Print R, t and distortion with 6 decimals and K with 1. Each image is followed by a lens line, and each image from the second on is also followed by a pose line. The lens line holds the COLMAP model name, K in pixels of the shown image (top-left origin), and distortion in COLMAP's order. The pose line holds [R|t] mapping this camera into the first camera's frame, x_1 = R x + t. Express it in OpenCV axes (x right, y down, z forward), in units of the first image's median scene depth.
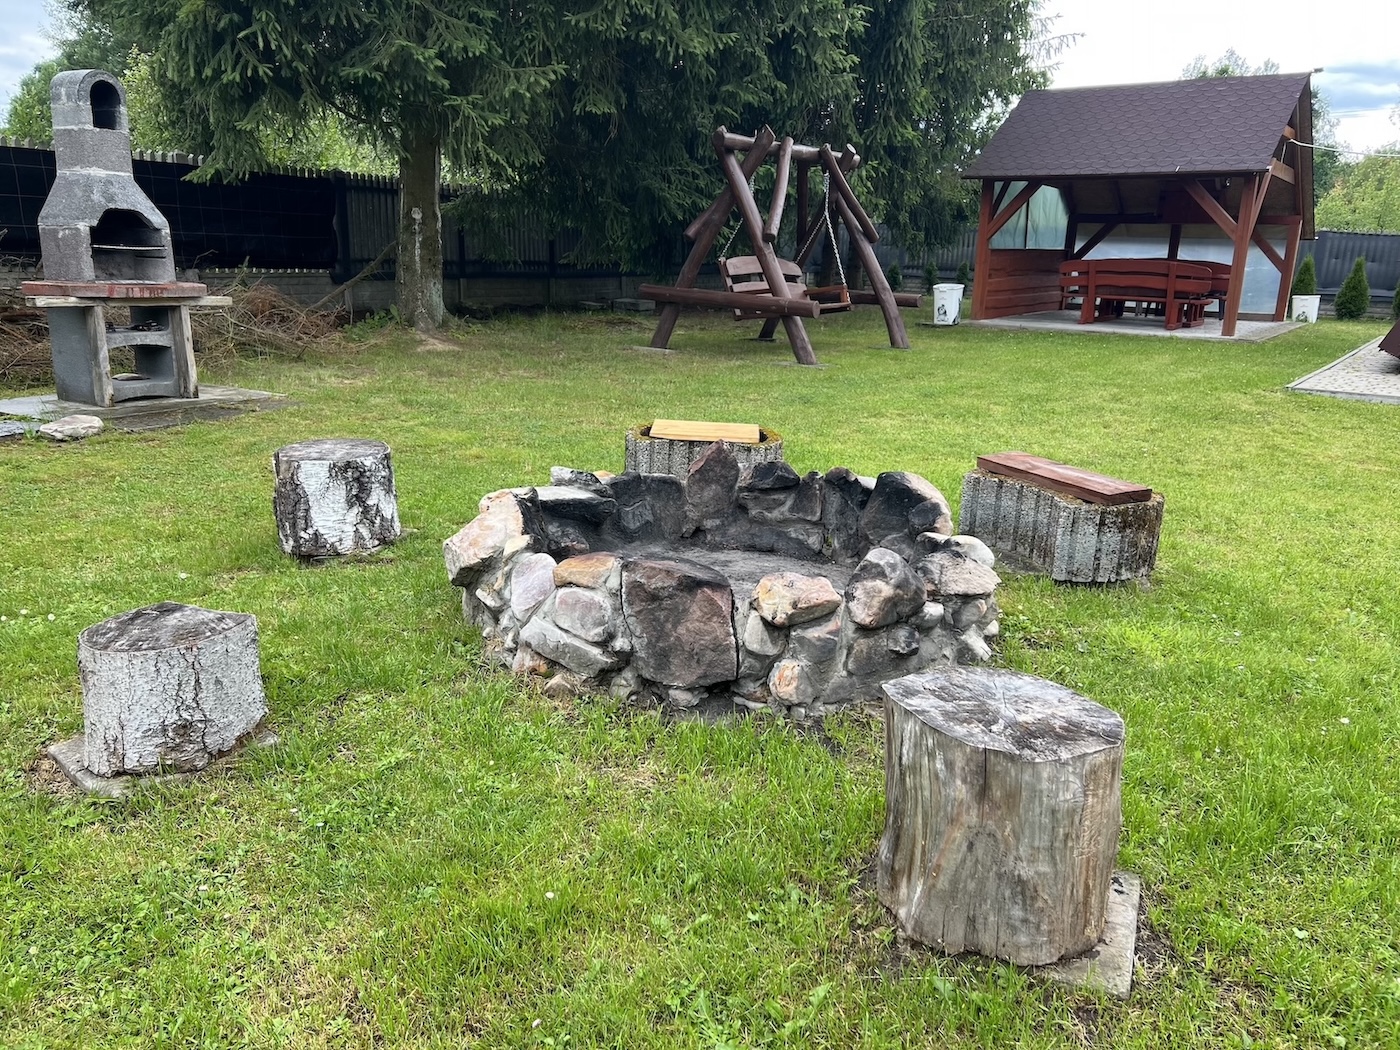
lens RADIAL K [[1059.7, 0, 695.5], [0, 1059.7, 523.7], [0, 0, 1]] dist [0.043389, -0.048106]
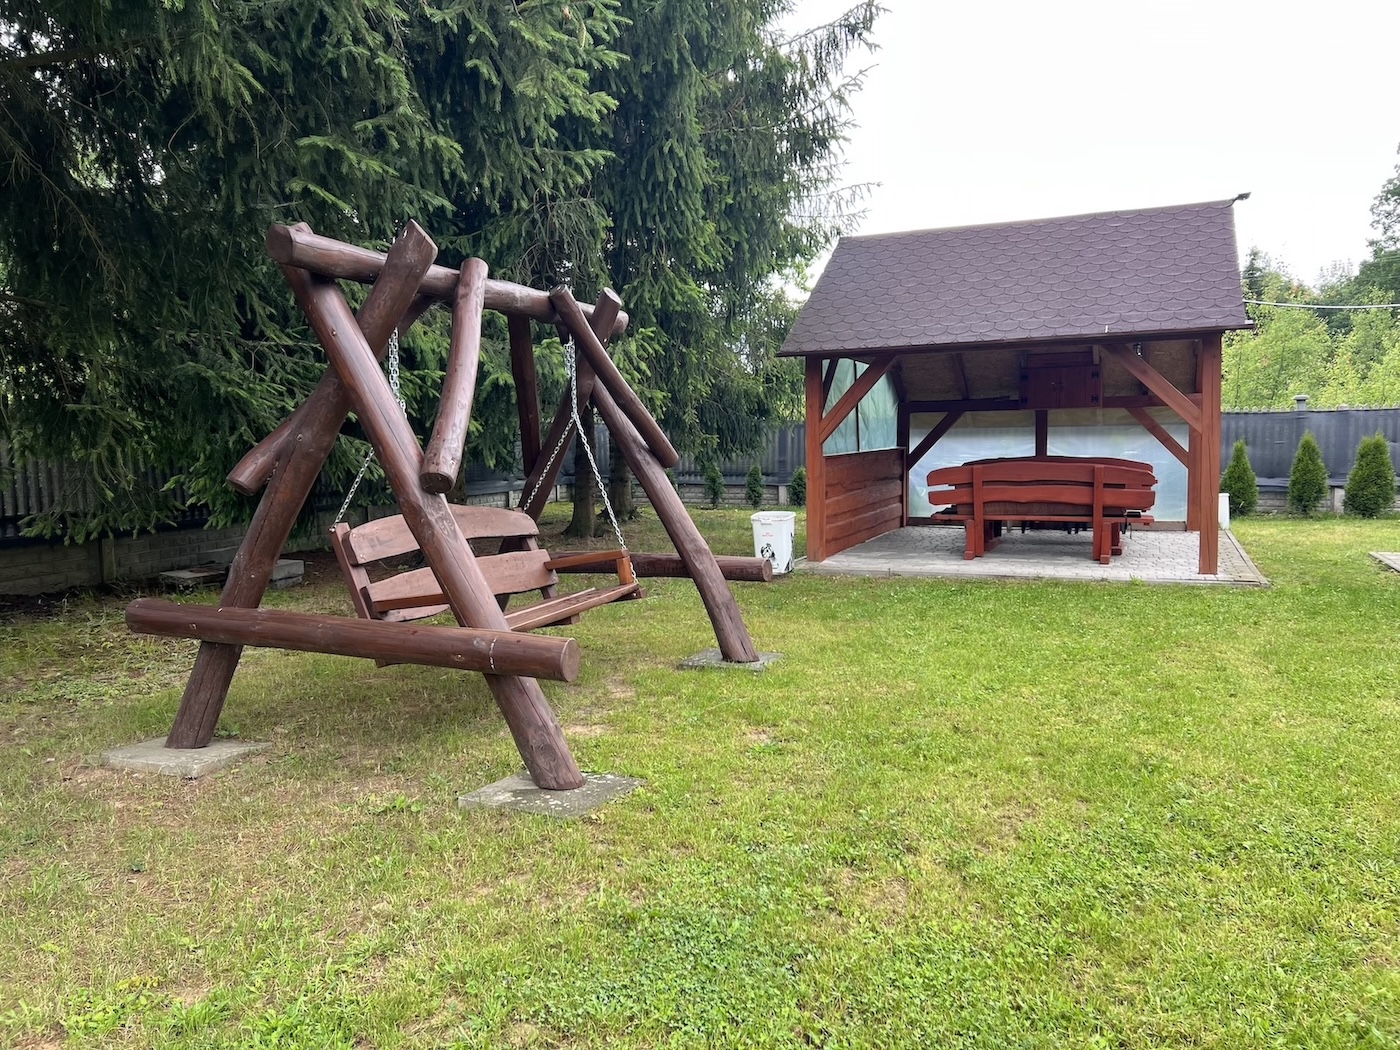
lens RADIAL K [[1059.7, 0, 706.6], [0, 1059.7, 516.5], [0, 0, 1]] dist [0.043389, -0.048106]
pose [[0.970370, -0.063084, 0.233244, 0.051390], [0.104812, 0.979665, -0.171089, -0.124455], [-0.217707, 0.190466, 0.957249, 0.419005]]
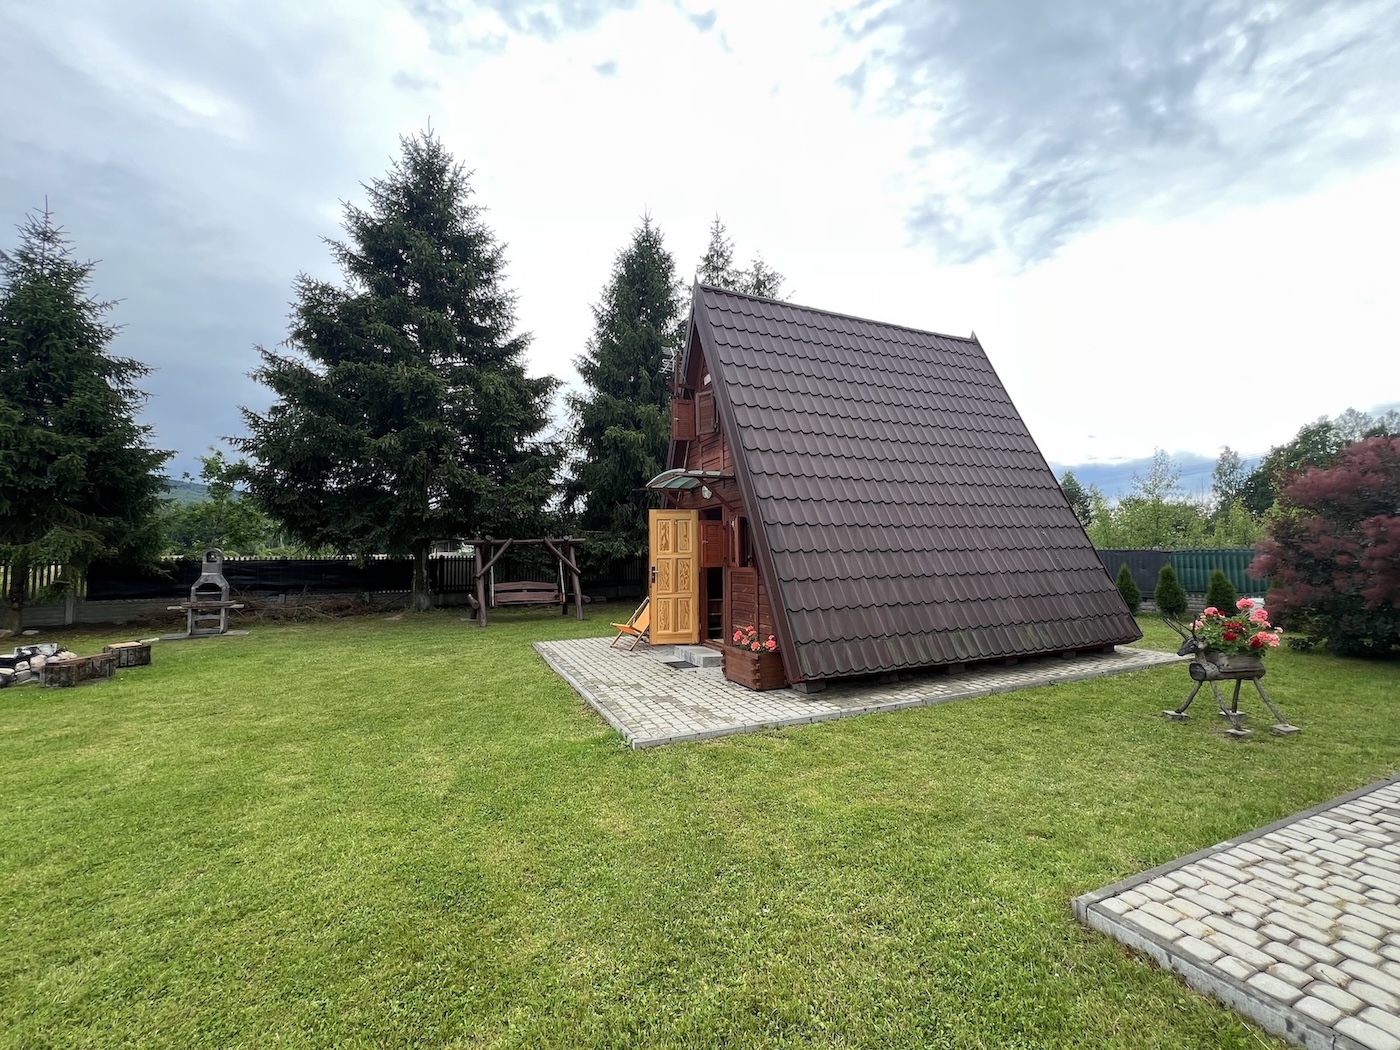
lens RADIAL K [[563.3, 0, 698.3], [0, 563.3, 522.0], [0, 0, 1]] dist [-0.000839, -0.000282]
pose [[0.860041, -0.075781, -0.504565, 0.855094], [-0.089200, 0.951347, -0.294927, -0.029895], [0.502367, 0.298656, 0.811438, 0.085341]]
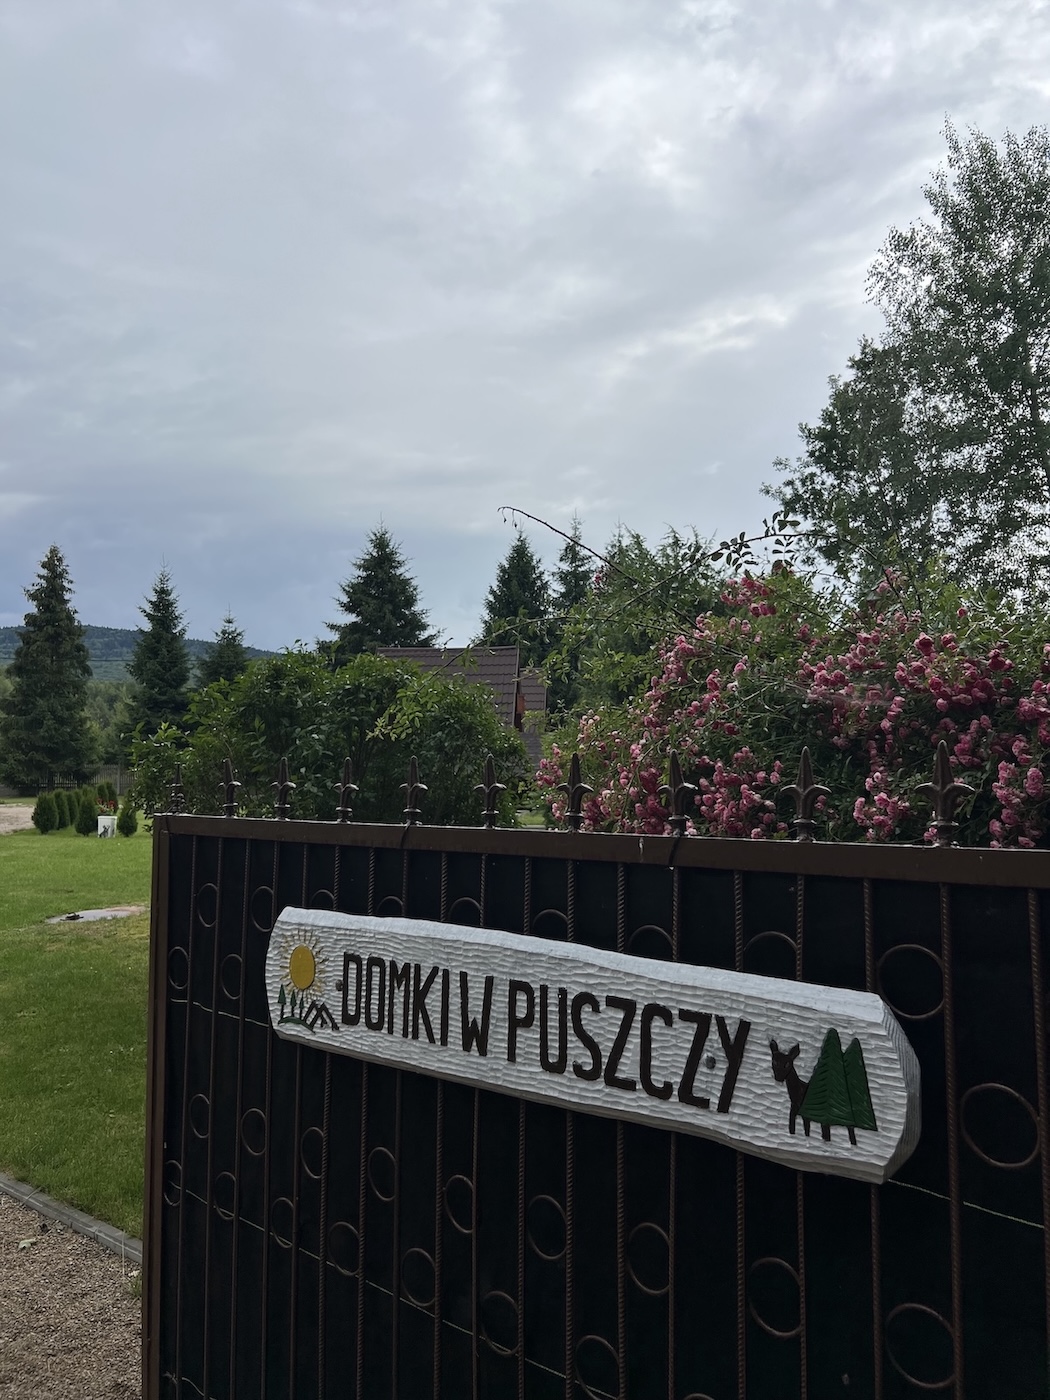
lens RADIAL K [[1059.7, 0, 515.4], [0, 1059.7, 690.2], [0, 0, 1]] dist [0.043389, -0.048106]
pose [[0.488798, -0.101731, -0.866445, 3.328584], [-0.206404, 0.951495, -0.228157, 0.257076], [0.847629, 0.290360, 0.444091, -0.601433]]
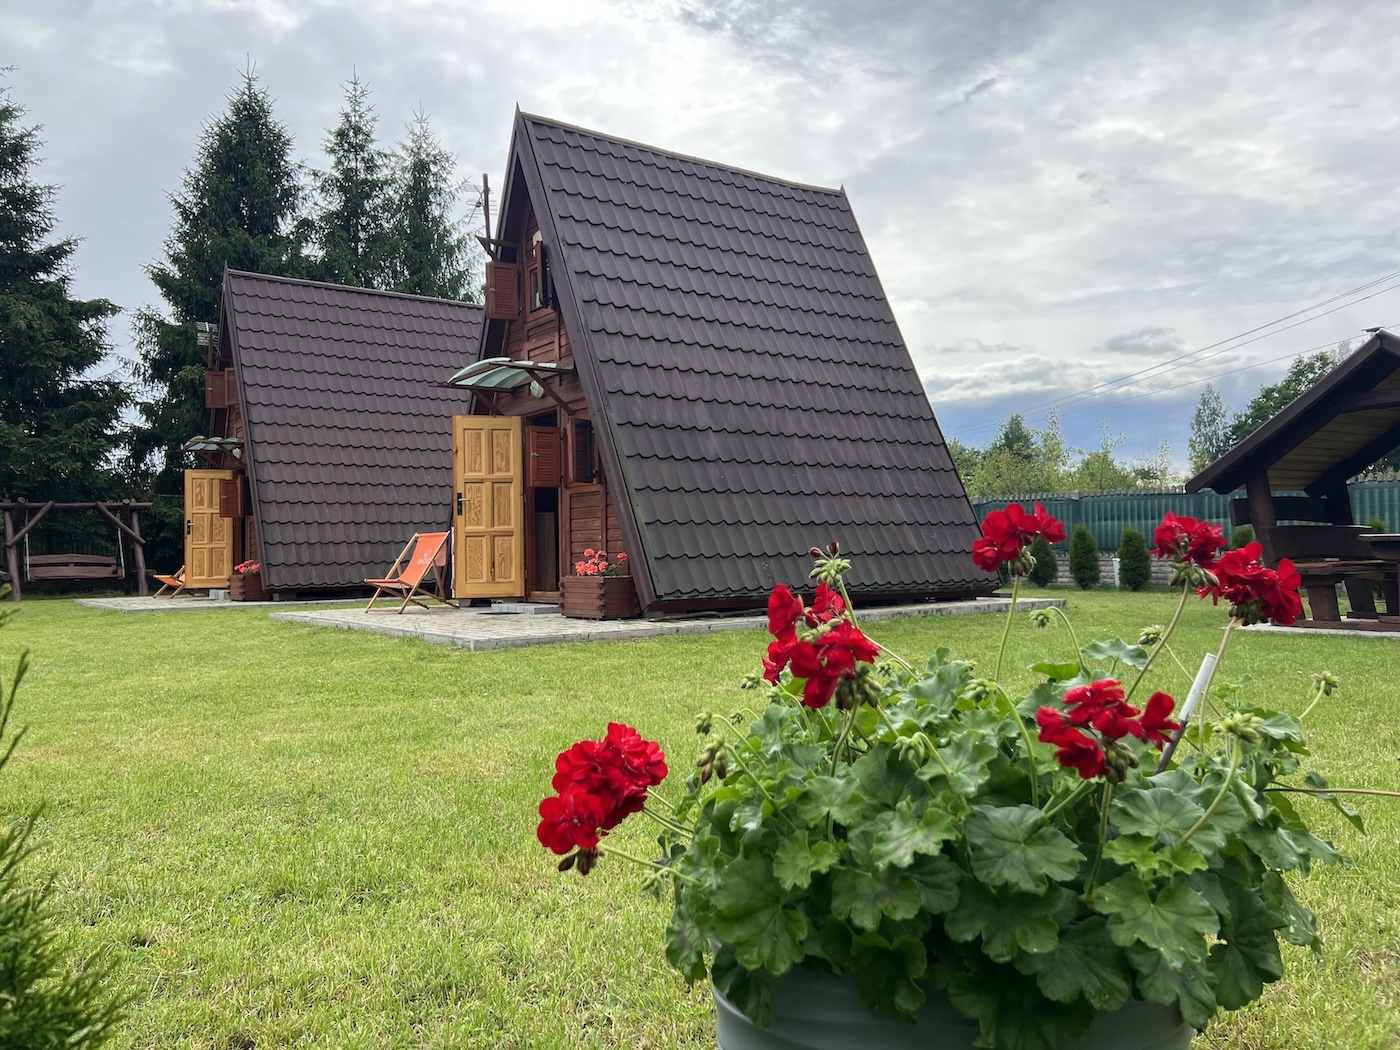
lens RADIAL K [[1059.7, 0, 698.0], [0, 1059.7, 529.6], [0, 0, 1]] dist [0.043389, -0.048106]
pose [[0.947360, -0.058735, -0.314736, 1.463956], [-0.031362, 0.961278, -0.273791, 0.176347], [0.318630, 0.269249, 0.908834, -0.384039]]
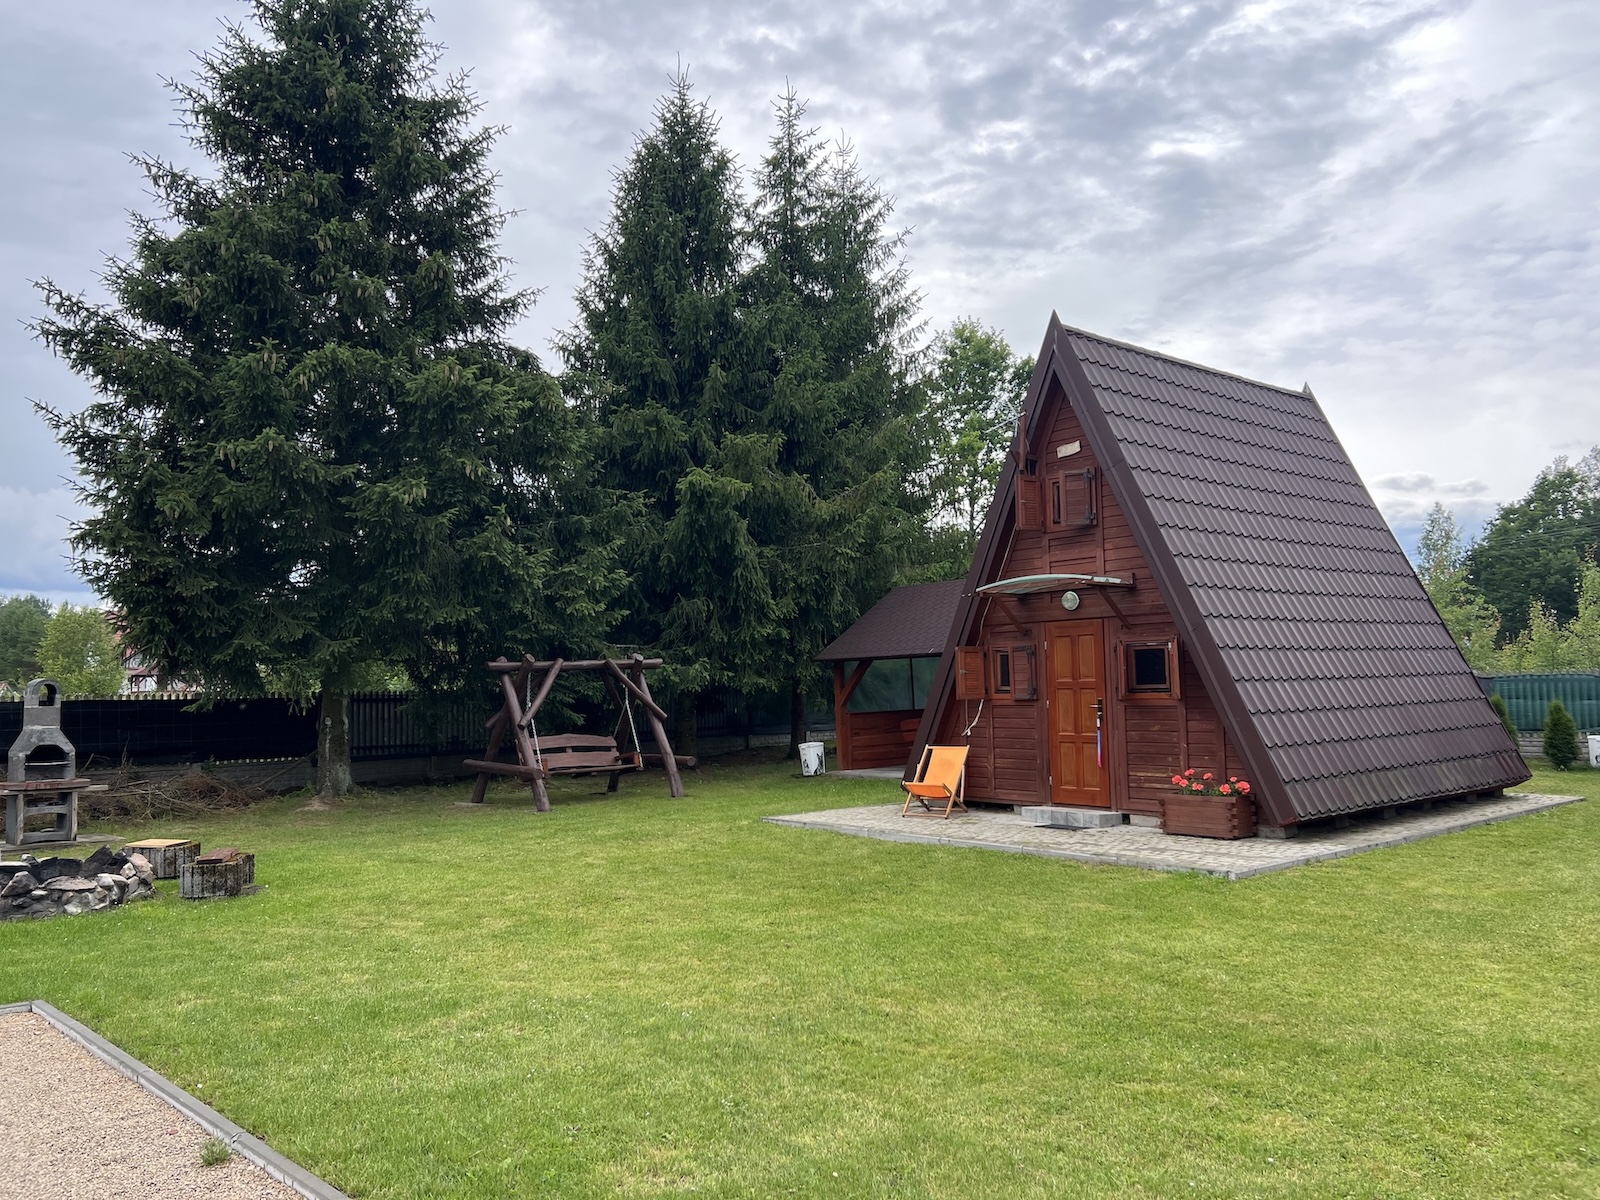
lens RADIAL K [[1211.1, 0, 799.1], [0, 1211.1, 601.9], [0, 0, 1]] dist [0.043389, -0.048106]
pose [[0.969976, -0.068775, -0.233272, 0.594408], [-0.009995, 0.947097, -0.320791, 0.073069], [0.242994, 0.313491, 0.917975, -0.358788]]
